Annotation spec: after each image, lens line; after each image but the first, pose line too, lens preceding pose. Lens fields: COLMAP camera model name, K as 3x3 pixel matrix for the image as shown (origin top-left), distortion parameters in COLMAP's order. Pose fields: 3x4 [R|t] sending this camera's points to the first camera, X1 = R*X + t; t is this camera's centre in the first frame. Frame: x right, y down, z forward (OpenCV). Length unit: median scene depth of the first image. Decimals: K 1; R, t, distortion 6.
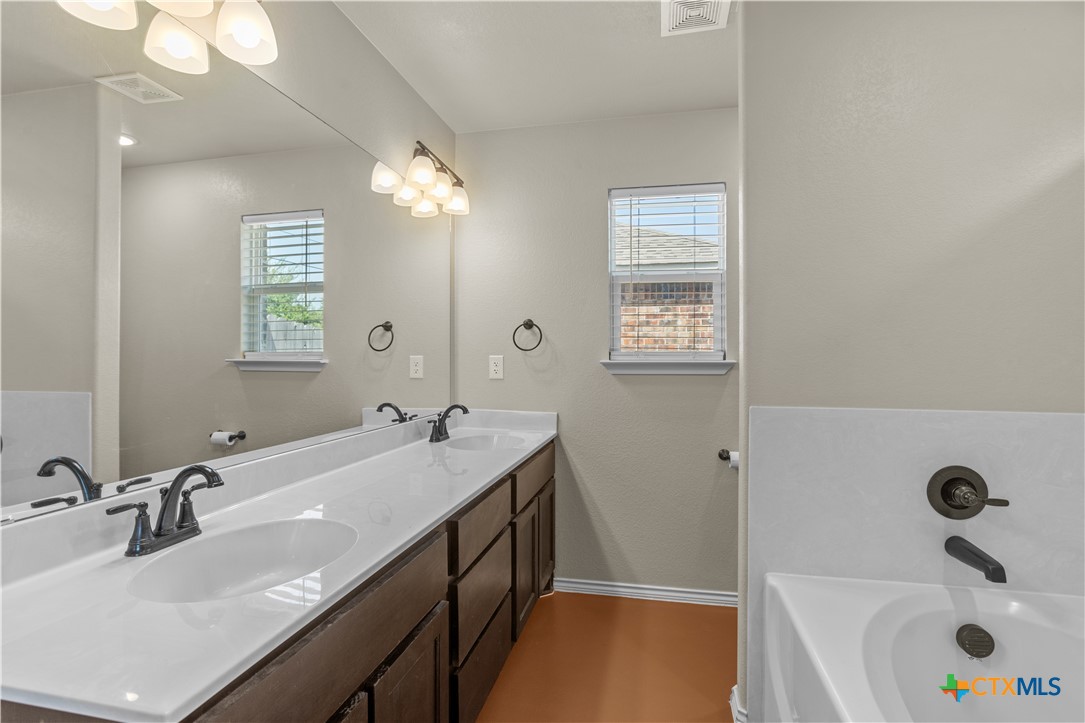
lens RADIAL K [[529.5, 0, 545.1], [0, 529.5, 358.5], [0, 0, 1]] dist [-0.013521, 0.001281]
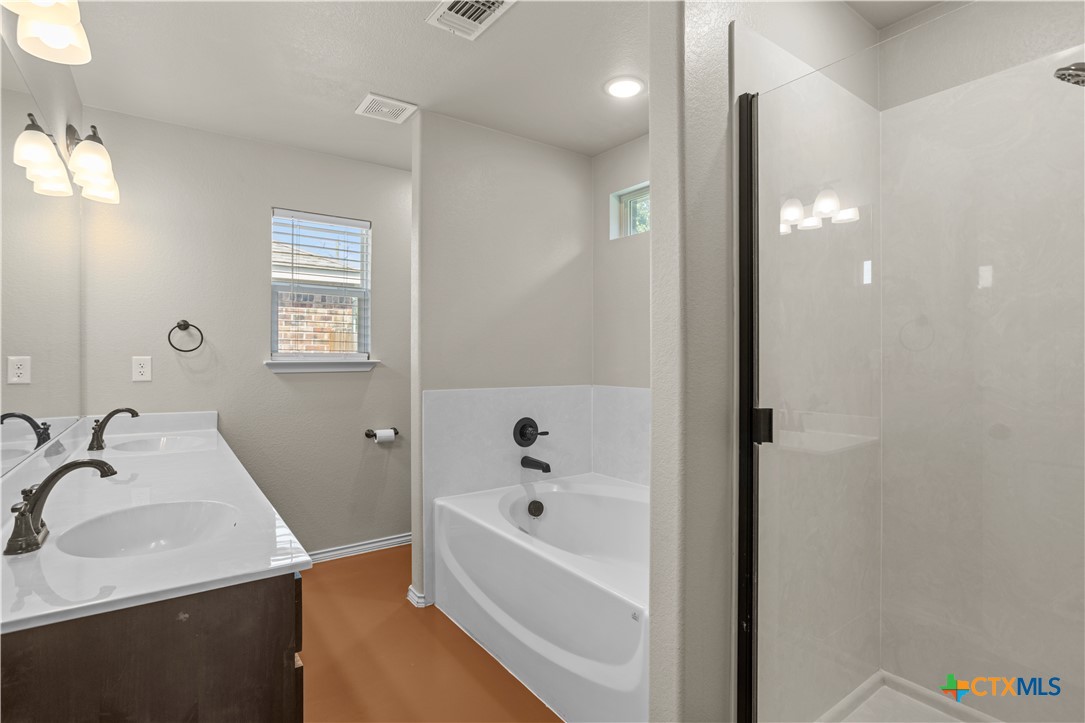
lens RADIAL K [[529.5, 0, 540.6], [0, 529.5, 361.9], [0, 0, 1]] dist [-0.013521, 0.001281]
pose [[0.674533, -0.008069, 0.738200, -0.325836], [0.001926, 0.999956, 0.009170, -0.003259], [-0.738242, -0.004764, 0.674519, -0.168756]]
